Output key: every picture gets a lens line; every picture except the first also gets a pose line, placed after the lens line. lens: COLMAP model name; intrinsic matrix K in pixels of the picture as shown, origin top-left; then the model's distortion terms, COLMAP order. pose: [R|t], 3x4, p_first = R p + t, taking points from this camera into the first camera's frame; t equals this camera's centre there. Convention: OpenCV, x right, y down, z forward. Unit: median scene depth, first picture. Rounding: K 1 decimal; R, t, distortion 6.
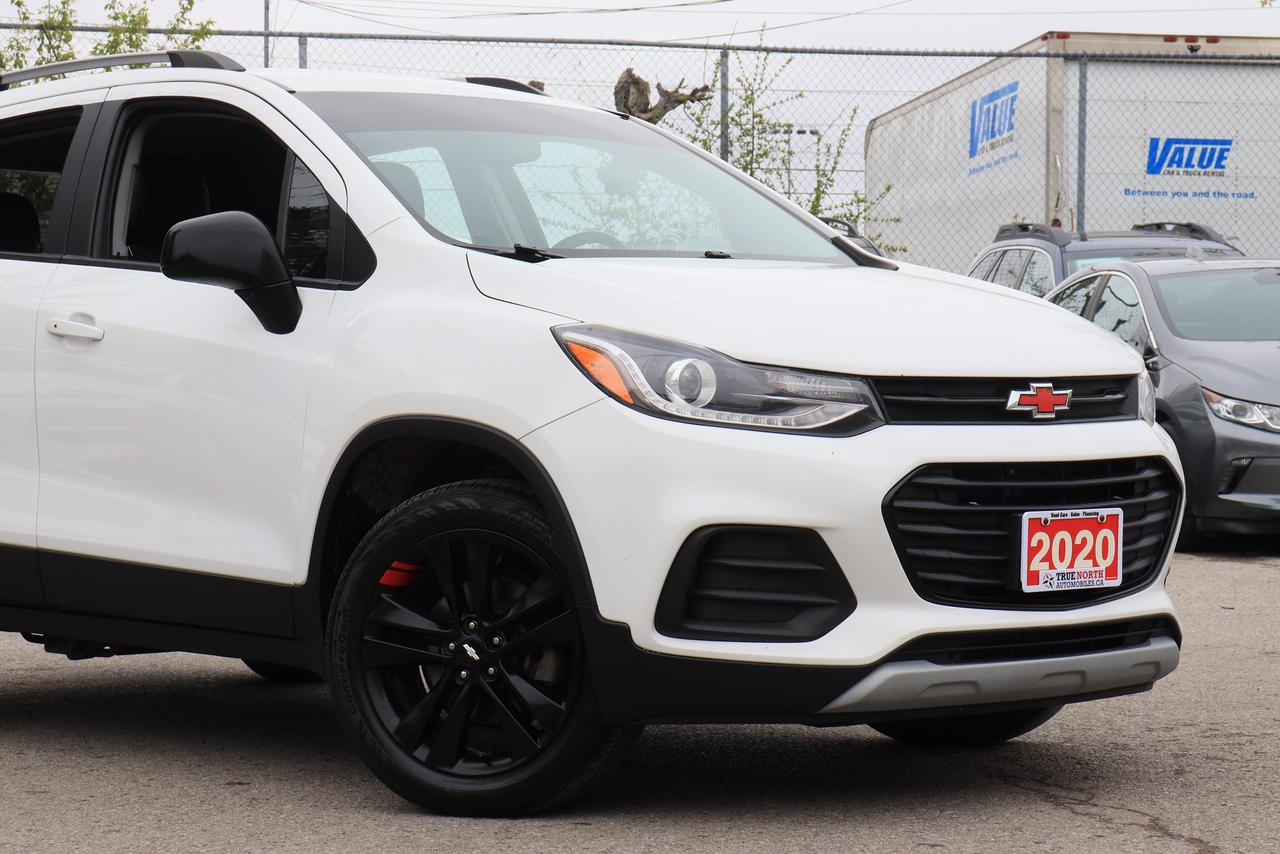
lens RADIAL K [[3151.1, 0, 644.8], [0, 3151.1, 424.0], [0, 0, 1]] dist [0.443465, 0.000000]
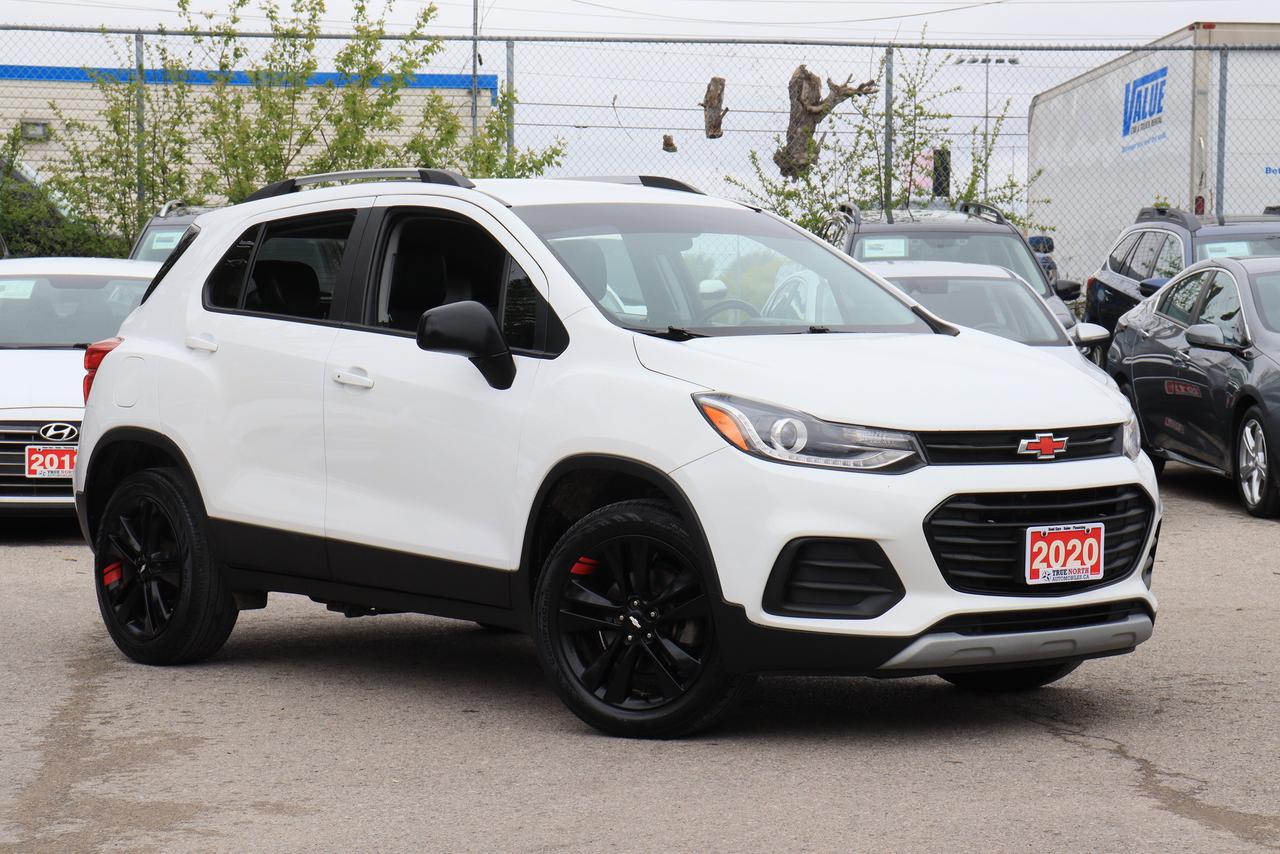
lens RADIAL K [[3151.1, 0, 643.2], [0, 3151.1, 425.3], [0, 0, 1]] dist [0.443465, 0.000000]
pose [[0.997996, 0.005058, -0.063082, 0.036075], [-0.003517, 0.999693, 0.024510, -0.048775], [0.063187, -0.024239, 0.997707, -0.391319]]
